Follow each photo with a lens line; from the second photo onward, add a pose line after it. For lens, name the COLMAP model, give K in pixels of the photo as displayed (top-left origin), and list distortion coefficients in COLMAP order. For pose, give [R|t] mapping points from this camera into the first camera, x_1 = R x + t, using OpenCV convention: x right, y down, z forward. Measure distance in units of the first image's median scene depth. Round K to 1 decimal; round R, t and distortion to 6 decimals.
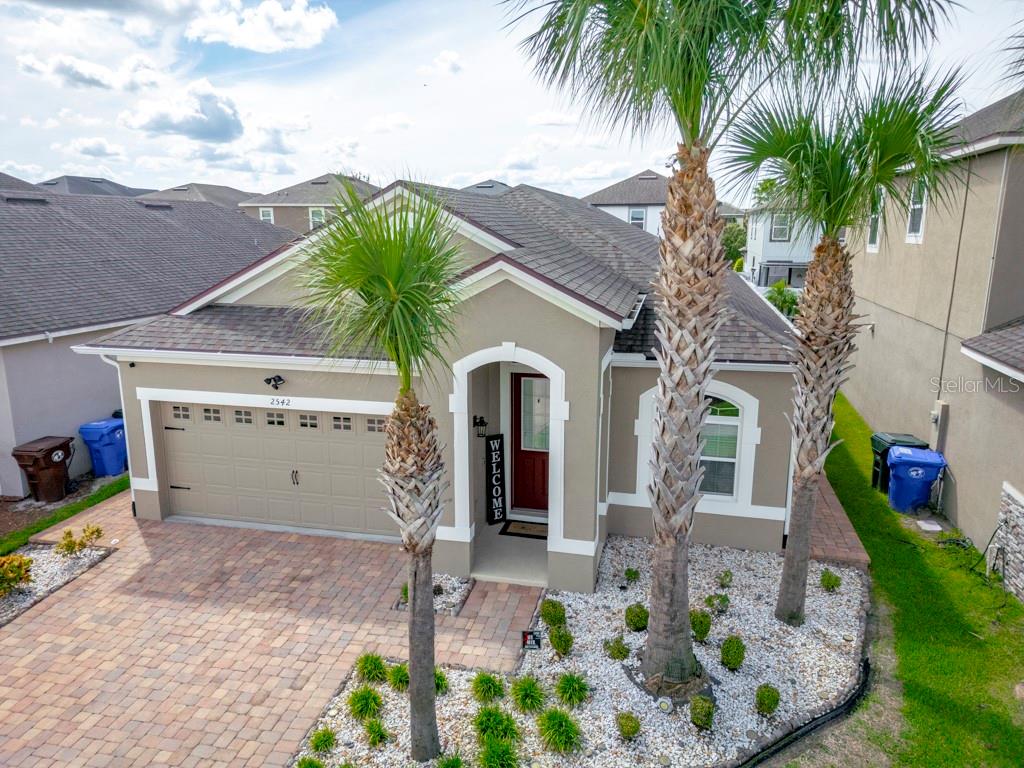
lens RADIAL K [[725.2, 0, 508.7], [0, 725.2, 383.9], [0, 0, 1]] dist [0.041449, -0.036424]
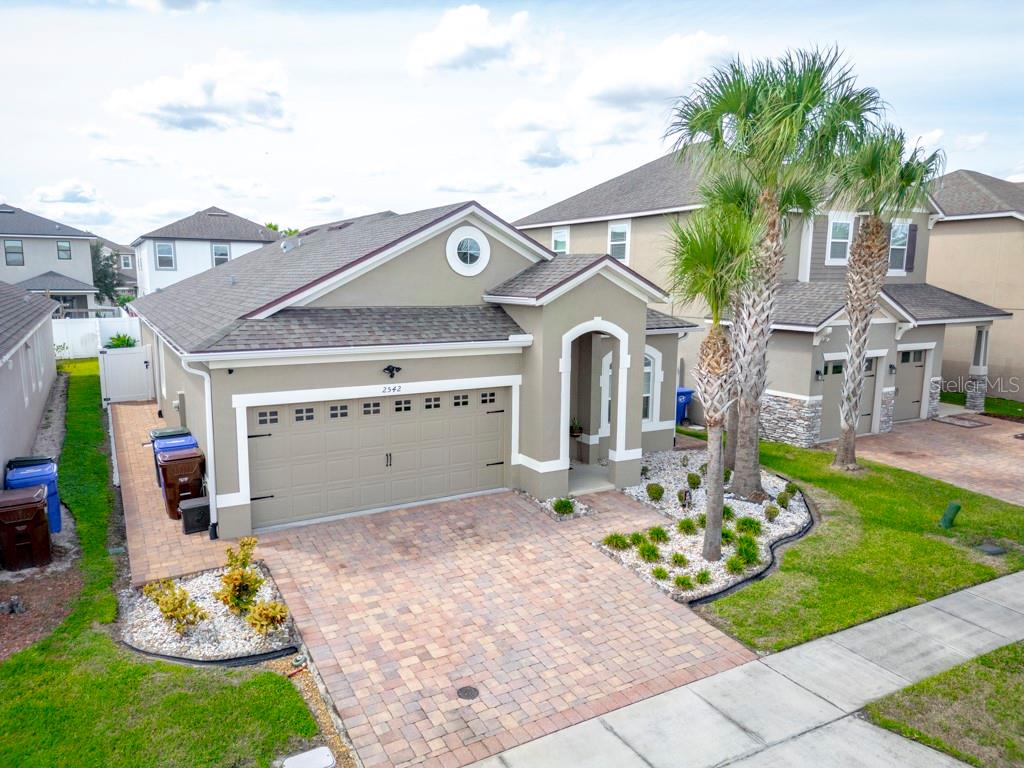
lens RADIAL K [[725.2, 0, 510.1], [0, 725.2, 384.7], [0, 0, 1]] dist [0.041449, -0.036424]
pose [[0.729268, -0.098857, 0.677049, -1.008400], [0.140170, 0.990107, -0.006415, 0.054786], [-0.669716, 0.099580, 0.735910, 0.061222]]
